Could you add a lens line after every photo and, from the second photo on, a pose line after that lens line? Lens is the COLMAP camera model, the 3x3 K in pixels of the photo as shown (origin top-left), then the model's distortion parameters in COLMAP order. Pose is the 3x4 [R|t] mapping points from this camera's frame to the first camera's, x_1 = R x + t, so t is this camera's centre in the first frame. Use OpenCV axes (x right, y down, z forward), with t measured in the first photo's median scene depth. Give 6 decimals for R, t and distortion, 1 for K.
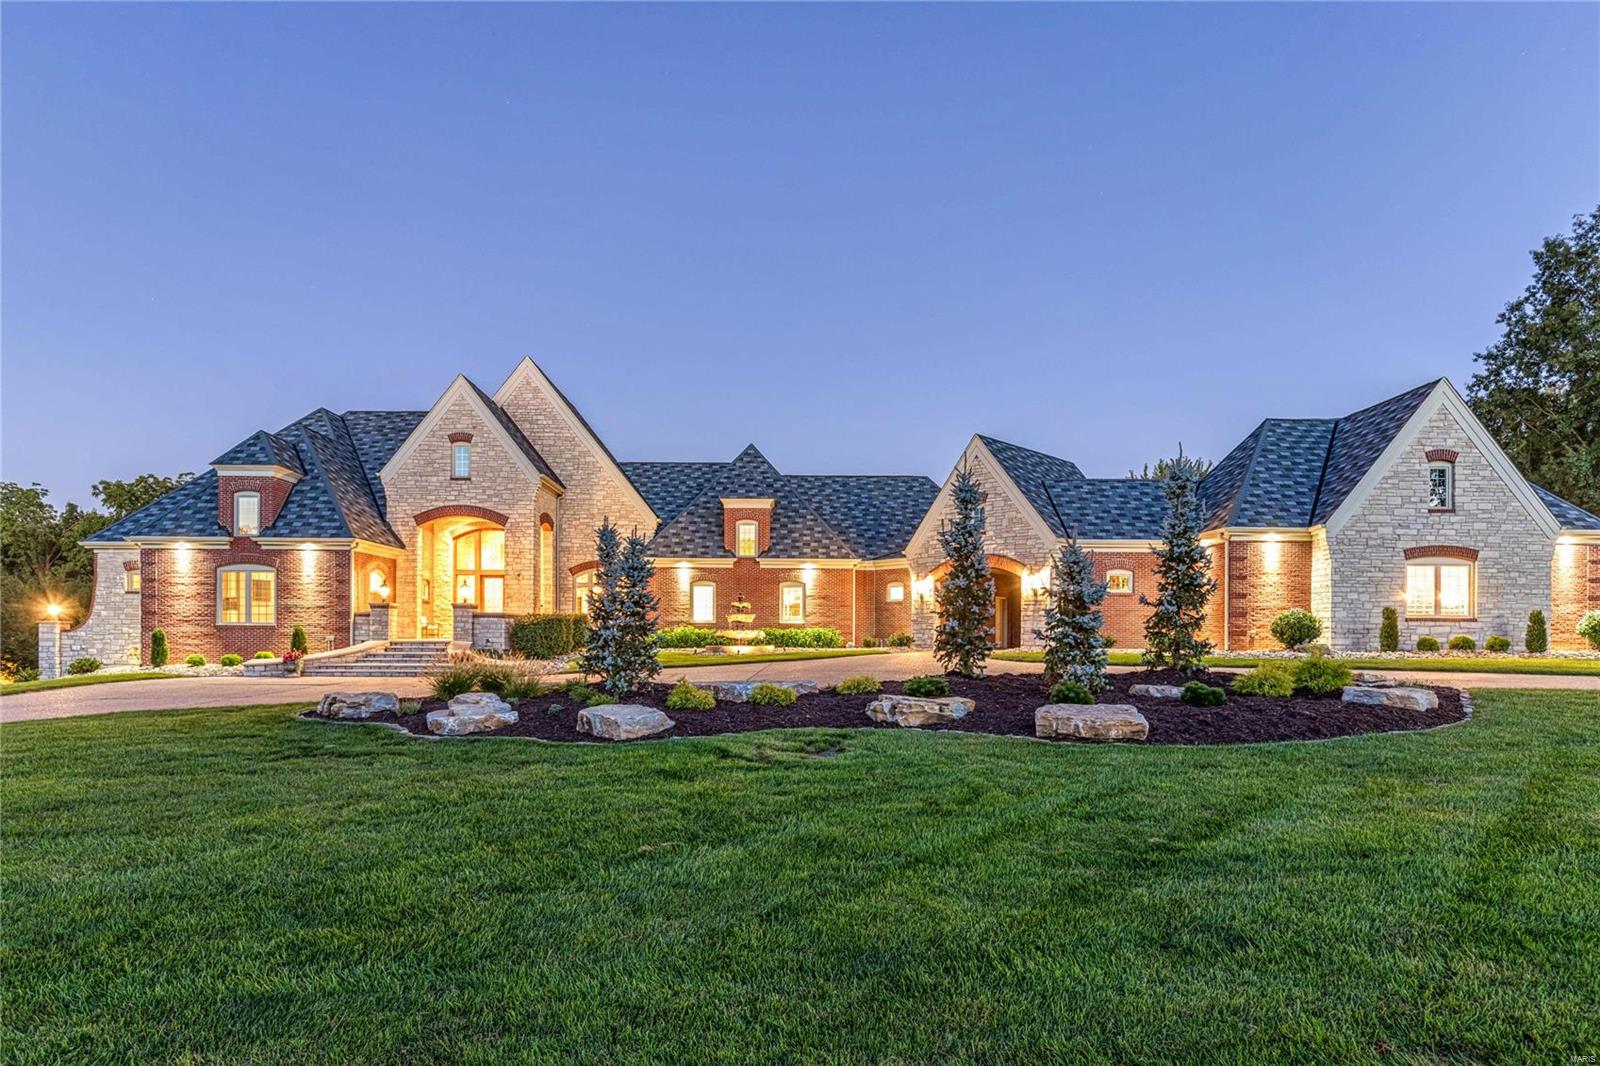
lens RADIAL K [[908.9, 0, 800.2], [0, 908.9, 542.8], [0, 0, 1]] dist [0.000226, -0.000421]
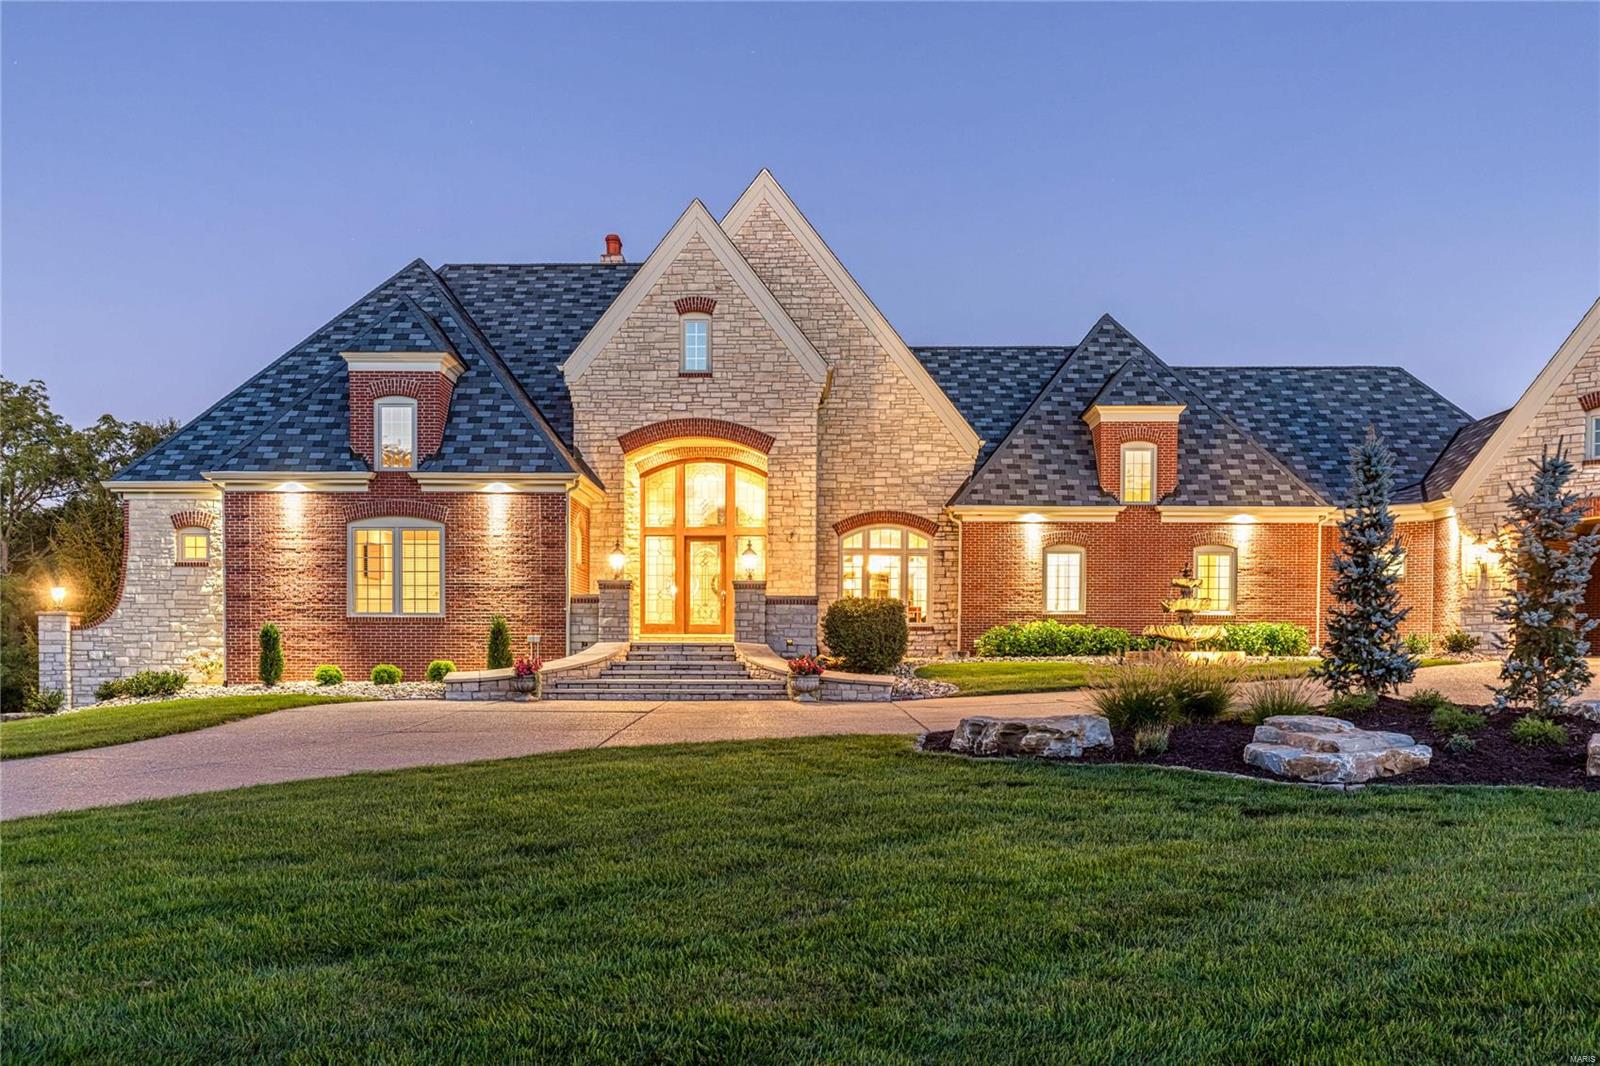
lens RADIAL K [[1529.0, 0, 799.8], [0, 1529.0, 527.3], [0, 0, 1]] dist [0.007039, 0.000000]
pose [[0.999461, -0.003371, -0.032647, -0.272679], [0.004175, 0.999689, 0.024601, 0.005851], [0.032554, -0.024724, 0.999164, -0.009226]]
